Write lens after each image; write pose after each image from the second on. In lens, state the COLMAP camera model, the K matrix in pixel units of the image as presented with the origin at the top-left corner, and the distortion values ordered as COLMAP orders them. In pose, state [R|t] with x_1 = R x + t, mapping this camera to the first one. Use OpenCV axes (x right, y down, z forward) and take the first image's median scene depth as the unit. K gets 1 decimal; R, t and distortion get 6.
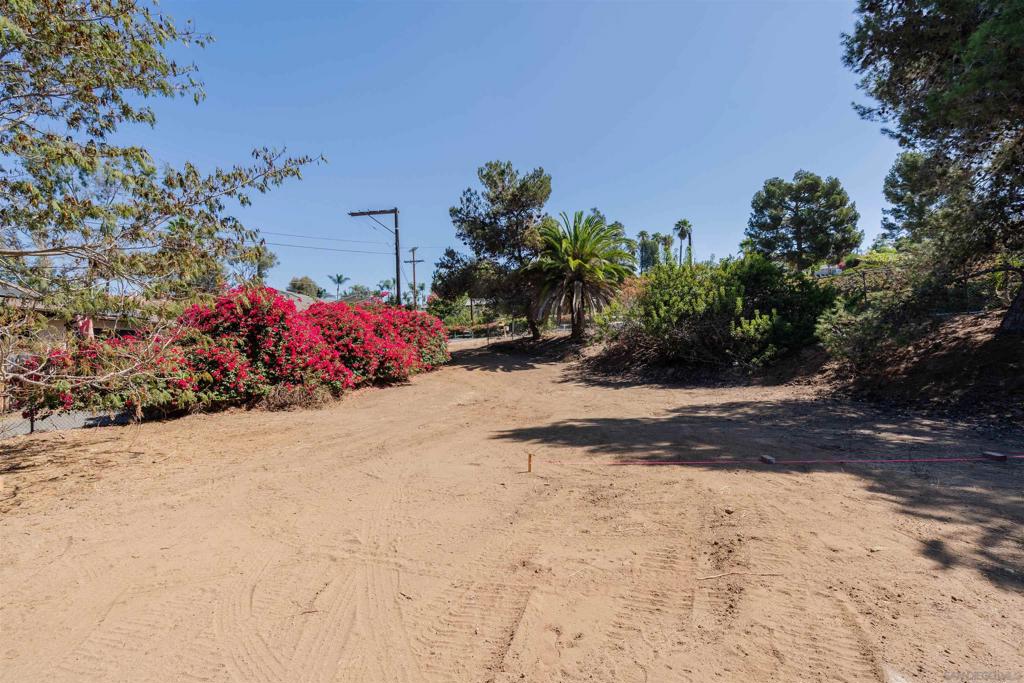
lens RADIAL K [[473.2, 0, 504.7], [0, 473.2, 340.7], [0, 0, 1]] dist [-0.003409, 0.000757]
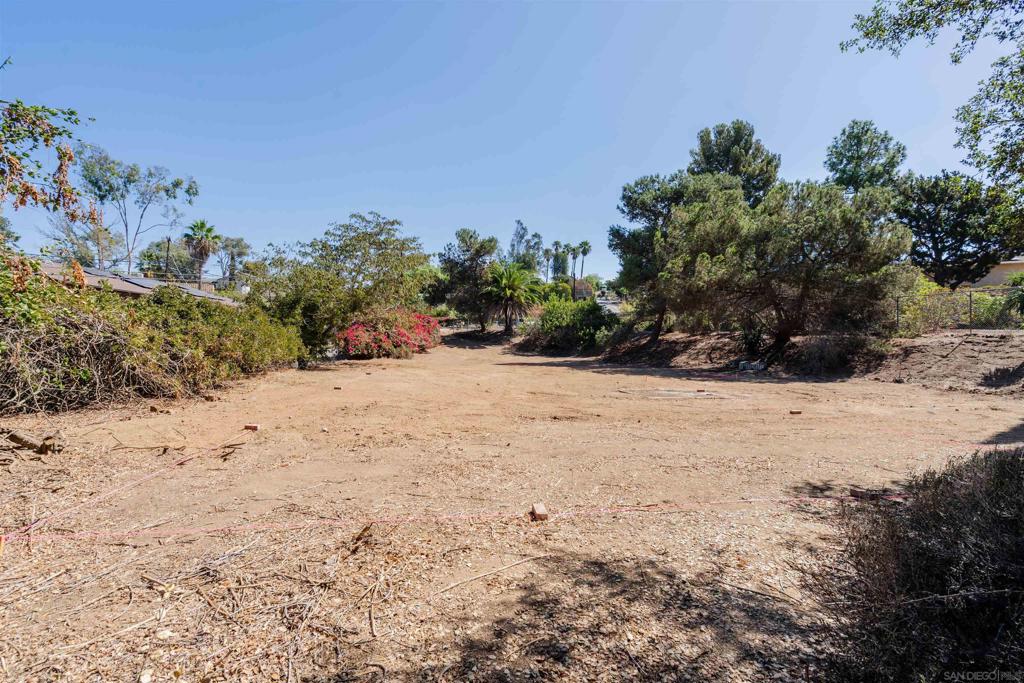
lens RADIAL K [[460.4, 0, 509.1], [0, 460.4, 340.8], [0, 0, 1]] dist [0.001353, 0.001105]
pose [[0.982428, 0.041210, 0.182038, -0.276815], [-0.047122, 0.998489, 0.028272, -0.039675], [-0.180598, -0.036354, 0.982885, -1.245496]]
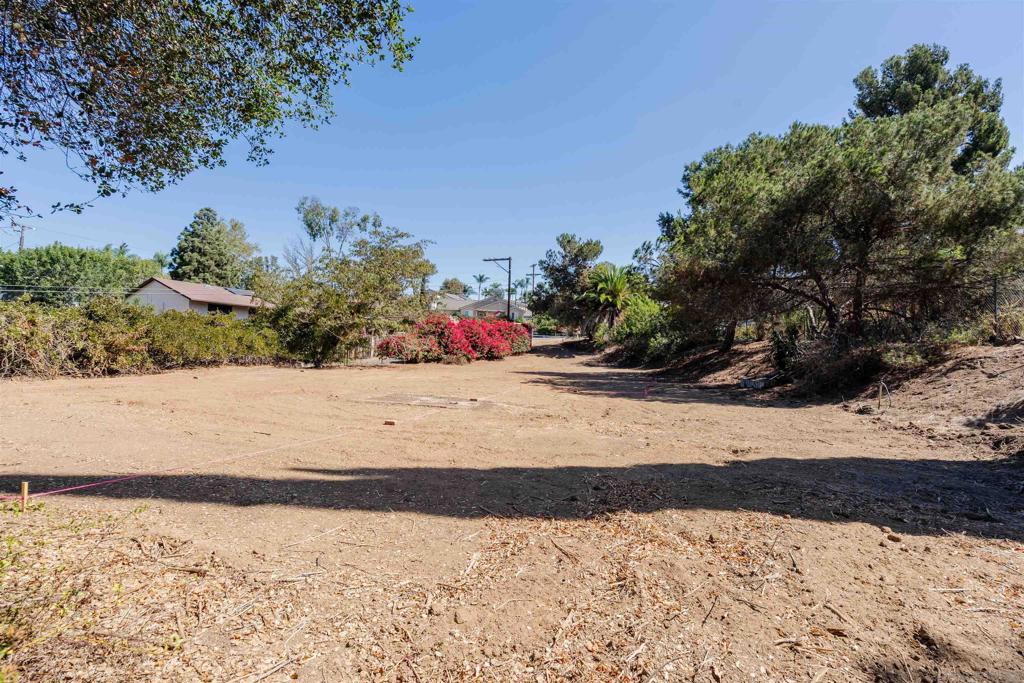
lens RADIAL K [[470.8, 0, 508.2], [0, 470.8, 346.3], [0, 0, 1]] dist [0.000101, 0.000320]
pose [[0.960533, 0.056755, -0.272315, 0.453195], [-0.049191, 0.998192, 0.034529, -0.050172], [0.273783, -0.019771, 0.961588, -1.165656]]
